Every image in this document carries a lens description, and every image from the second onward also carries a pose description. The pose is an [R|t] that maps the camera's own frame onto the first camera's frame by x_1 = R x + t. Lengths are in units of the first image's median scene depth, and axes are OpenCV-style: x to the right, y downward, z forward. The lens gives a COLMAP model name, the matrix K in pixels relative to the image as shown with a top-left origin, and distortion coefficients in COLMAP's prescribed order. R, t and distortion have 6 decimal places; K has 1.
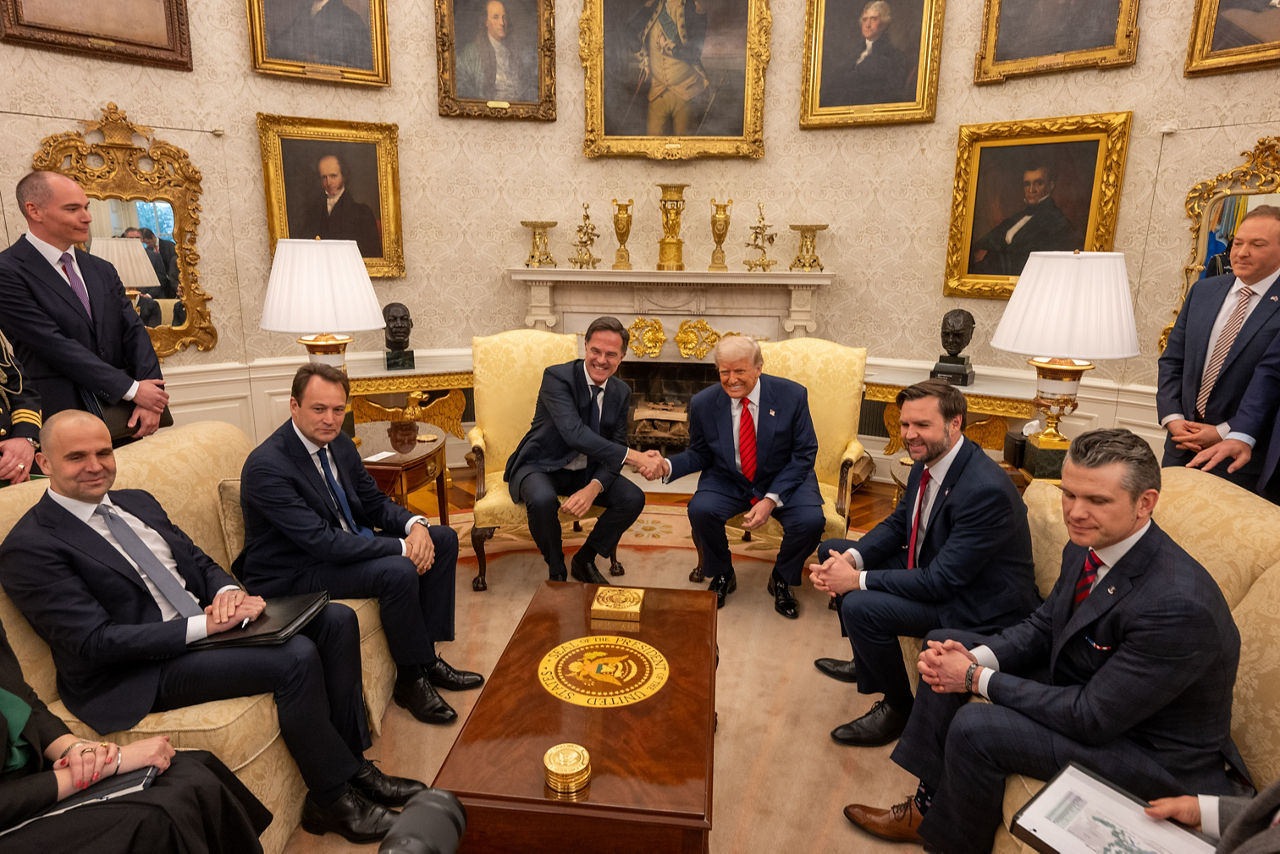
lens RADIAL K [[731.0, 0, 640.5], [0, 731.0, 411.1], [0, 0, 1]] dist [-0.002796, -0.000709]
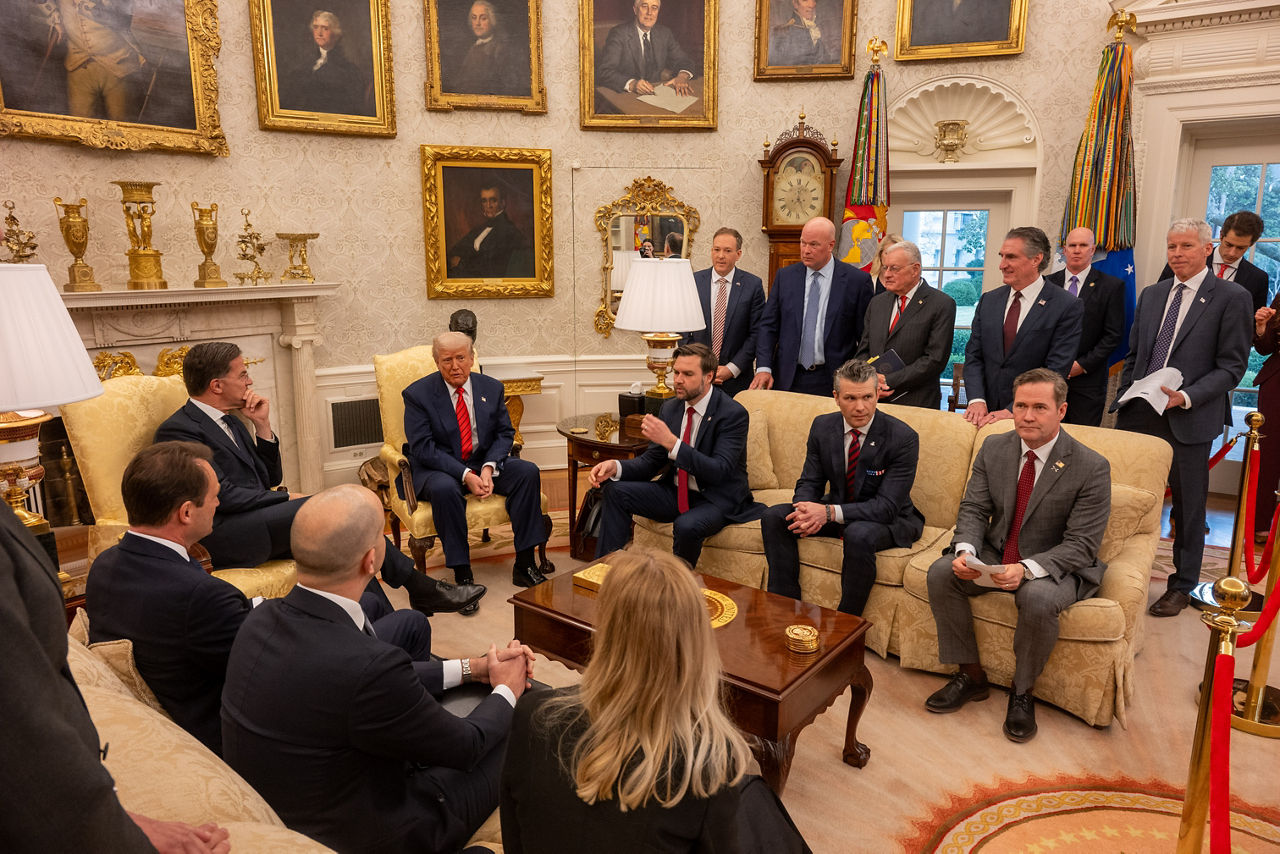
lens RADIAL K [[848.1, 0, 640.0], [0, 848.1, 427.0], [0, 0, 1]] dist [-0.000040, -0.003071]
pose [[0.532515, -0.182467, 0.826519, -0.504806], [0.198760, 0.976140, 0.087440, -0.020598], [-0.822753, 0.117716, 0.556077, 0.064603]]
